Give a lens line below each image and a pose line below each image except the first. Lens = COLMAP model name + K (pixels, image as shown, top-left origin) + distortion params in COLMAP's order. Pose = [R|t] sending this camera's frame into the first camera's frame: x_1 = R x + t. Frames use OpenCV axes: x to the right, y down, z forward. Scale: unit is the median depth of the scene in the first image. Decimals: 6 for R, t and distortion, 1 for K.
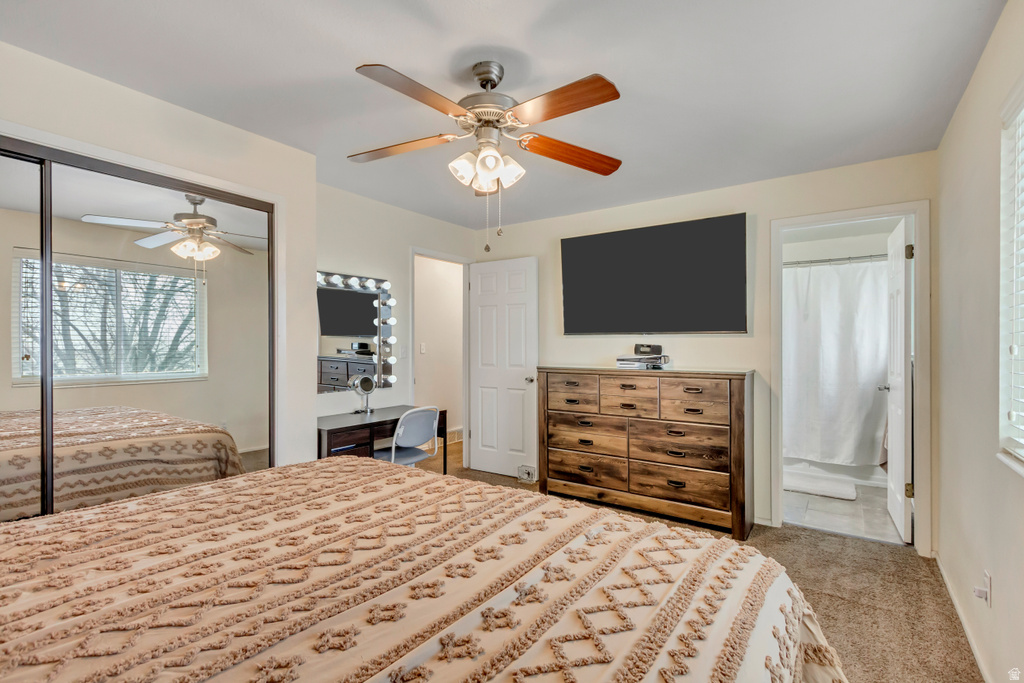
lens RADIAL K [[468.7, 0, 513.8], [0, 468.7, 343.7], [0, 0, 1]] dist [0.009113, -0.002561]
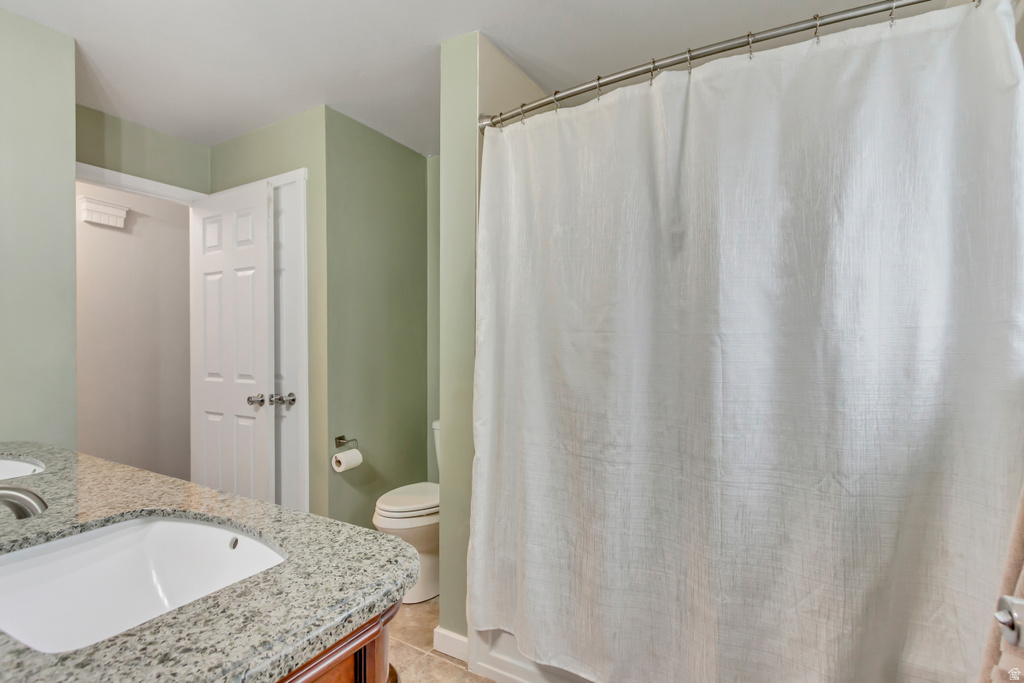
lens RADIAL K [[468.7, 0, 512.4], [0, 468.7, 343.2], [0, 0, 1]] dist [0.009113, -0.002561]
pose [[0.996964, -0.000844, 0.077862, 0.511729], [0.000412, 0.999984, 0.005568, 0.007659], [-0.077866, -0.005519, 0.996949, 0.732354]]
